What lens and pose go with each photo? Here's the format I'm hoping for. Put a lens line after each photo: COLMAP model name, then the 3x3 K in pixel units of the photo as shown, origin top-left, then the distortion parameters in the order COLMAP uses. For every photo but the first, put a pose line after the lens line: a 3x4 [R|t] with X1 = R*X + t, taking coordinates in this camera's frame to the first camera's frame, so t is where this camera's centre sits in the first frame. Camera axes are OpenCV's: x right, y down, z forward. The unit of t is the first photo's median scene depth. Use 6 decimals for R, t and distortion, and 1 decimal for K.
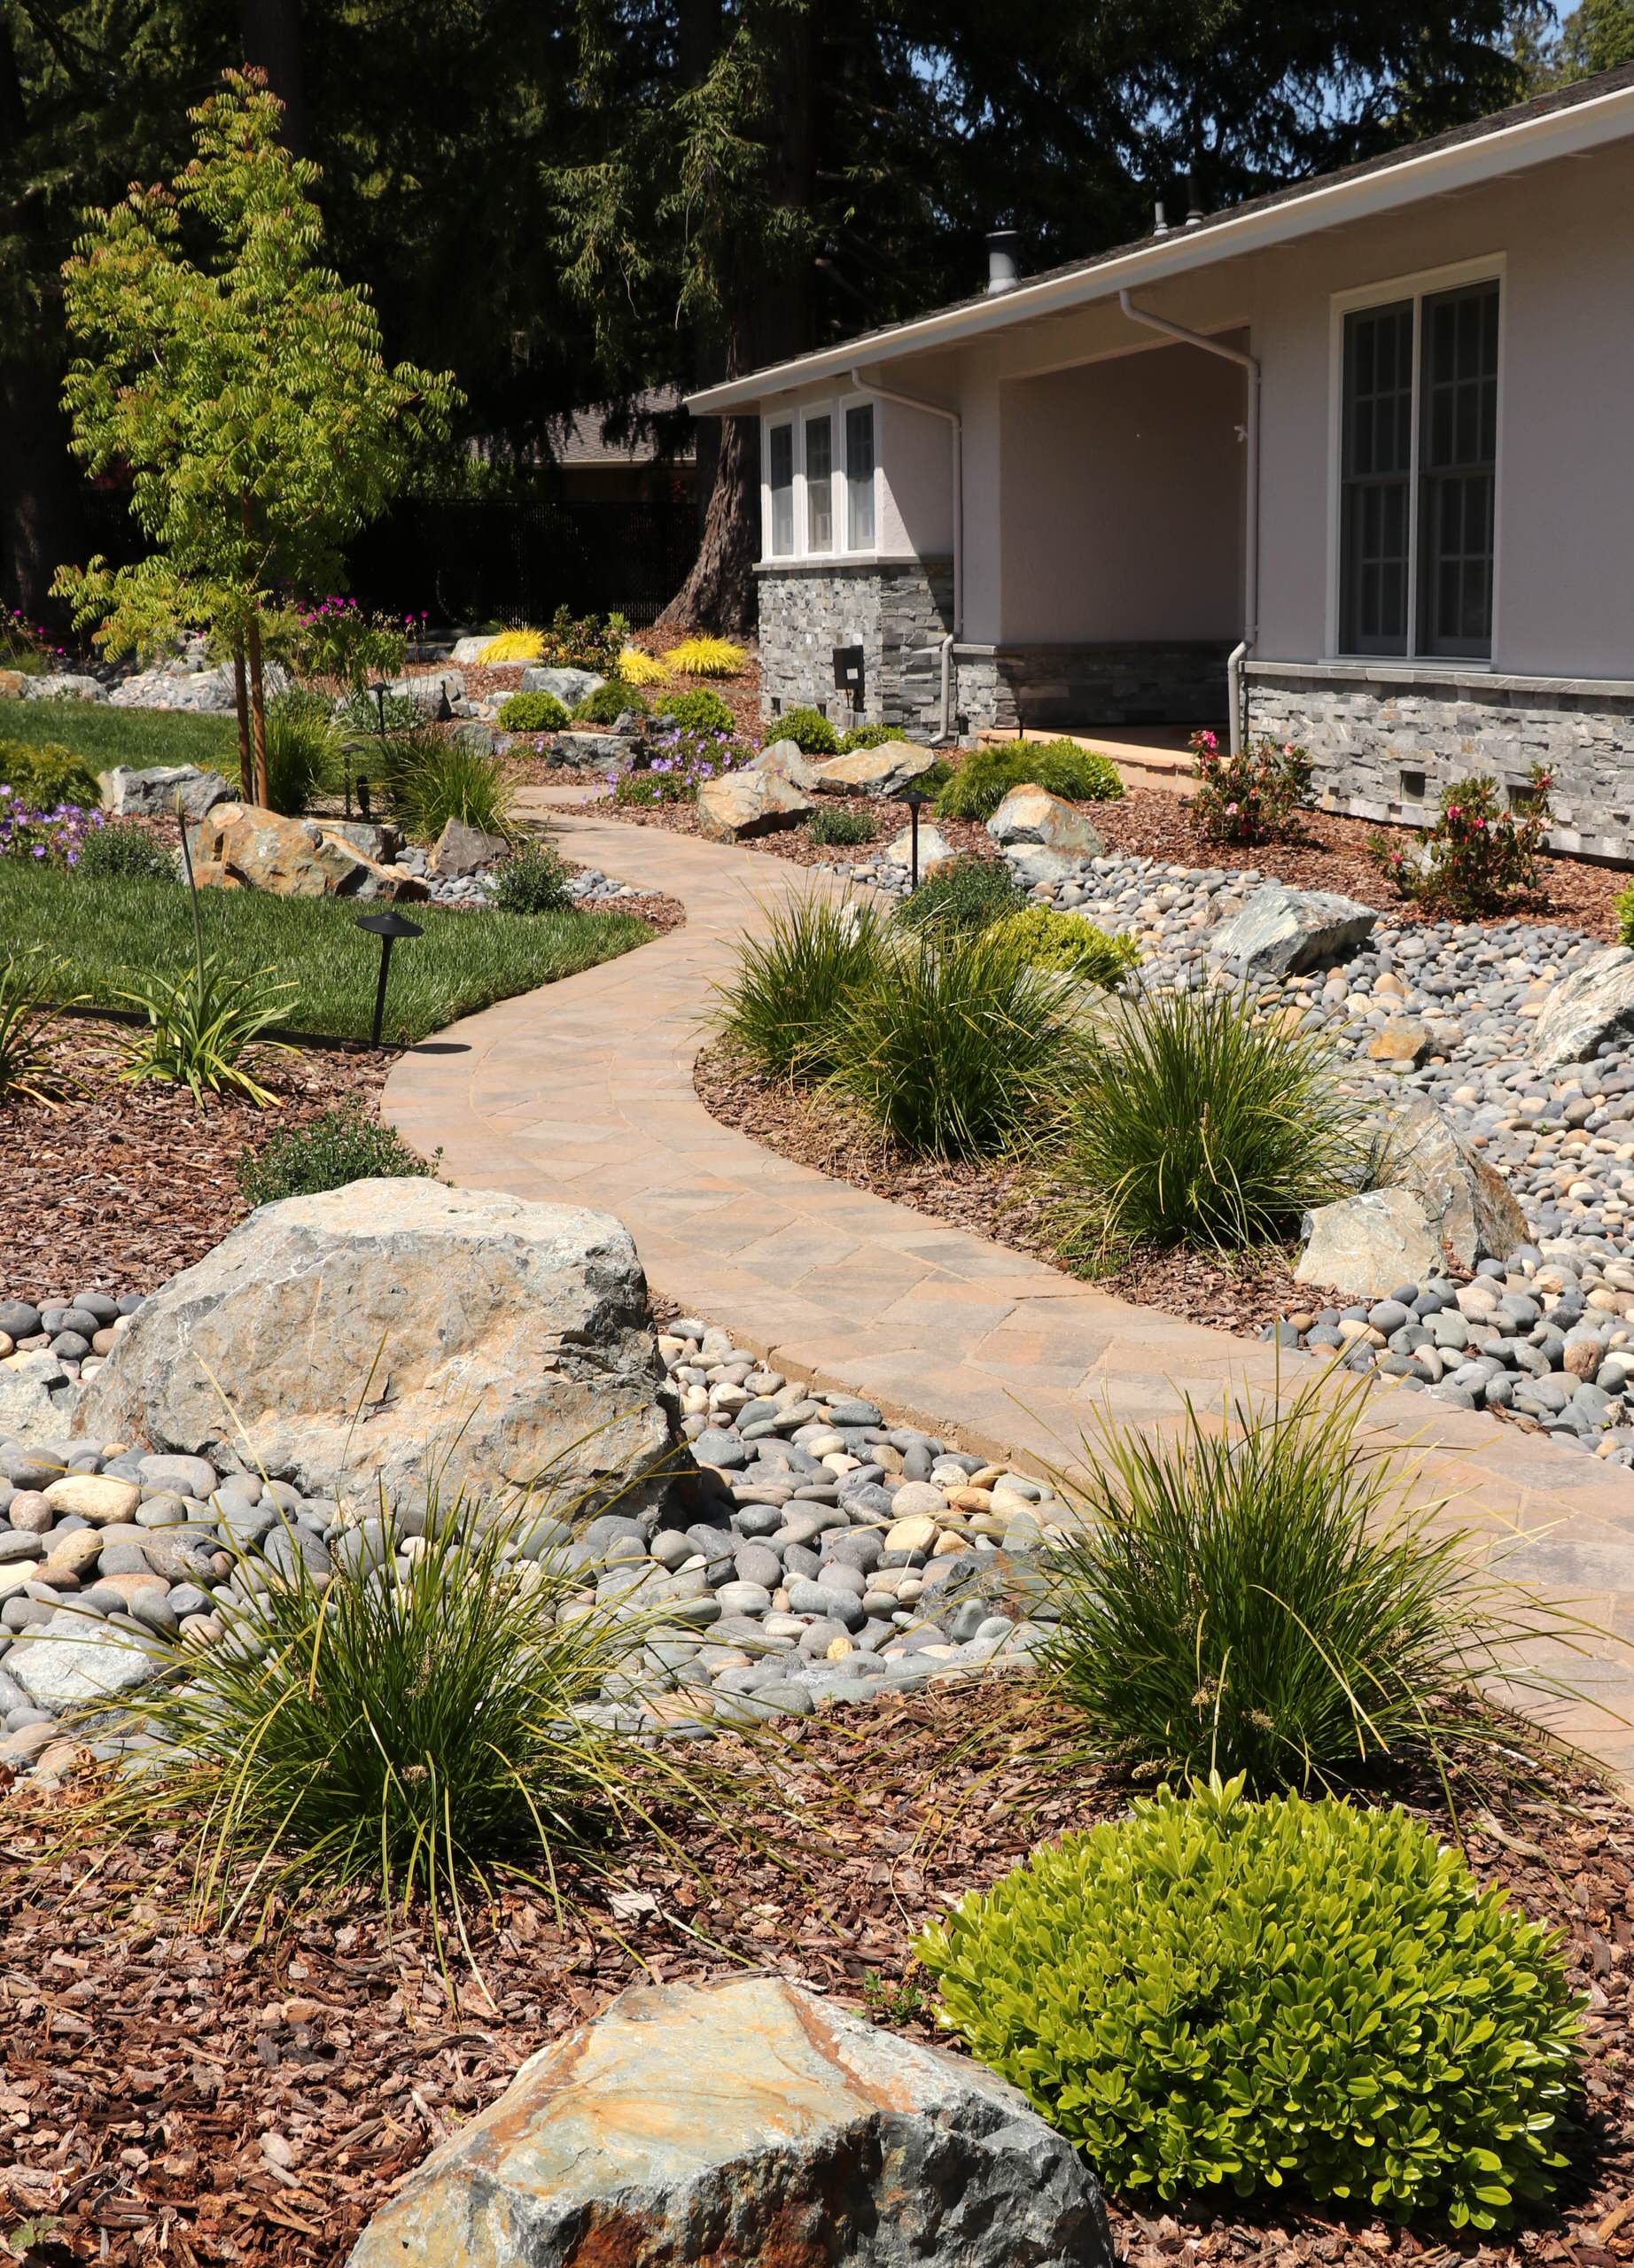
lens RADIAL K [[3319.5, 0, 819.0], [0, 3319.5, 1179.4], [0, 0, 1]] dist [-0.056521, 0.354098]
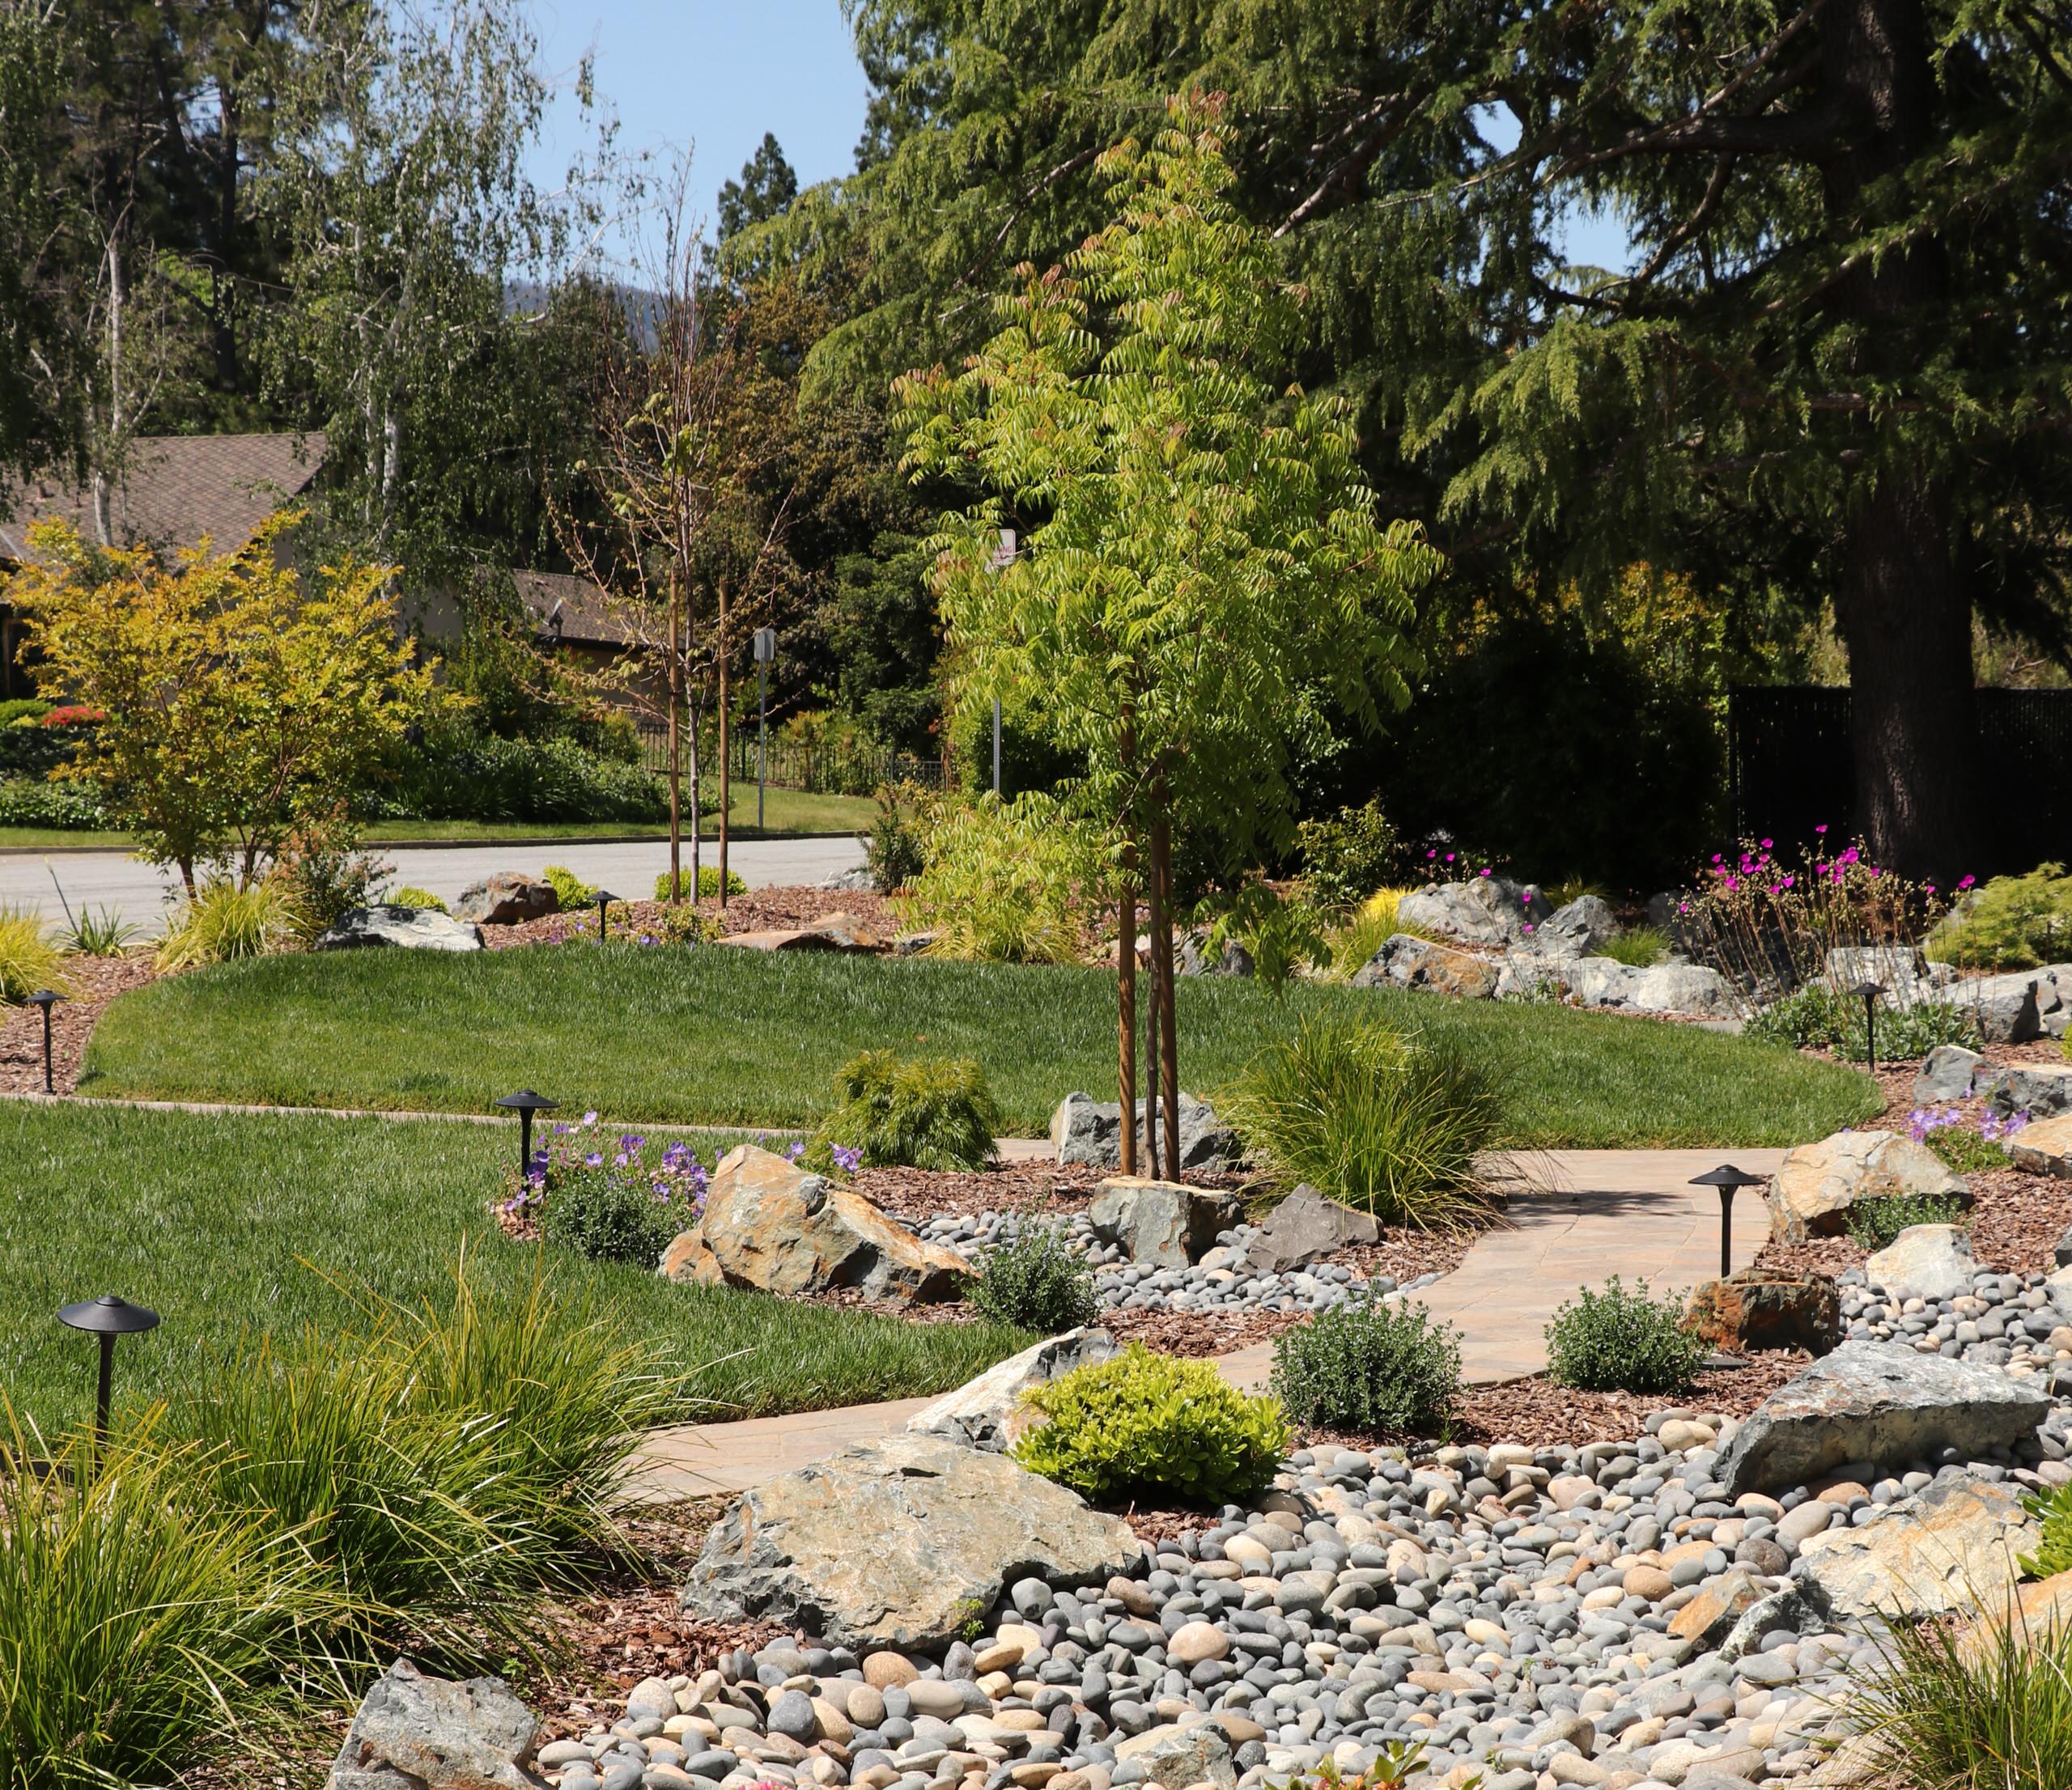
lens RADIAL K [[5072.1, 0, 1039.0], [0, 5072.1, 1190.4], [0, 0, 1]] dist [0.091105, -0.056672]
pose [[0.860564, 0.038946, -0.507851, 0.330694], [-0.092944, 0.992339, -0.081395, -0.019335], [0.500791, 0.117247, 0.857591, 0.101440]]
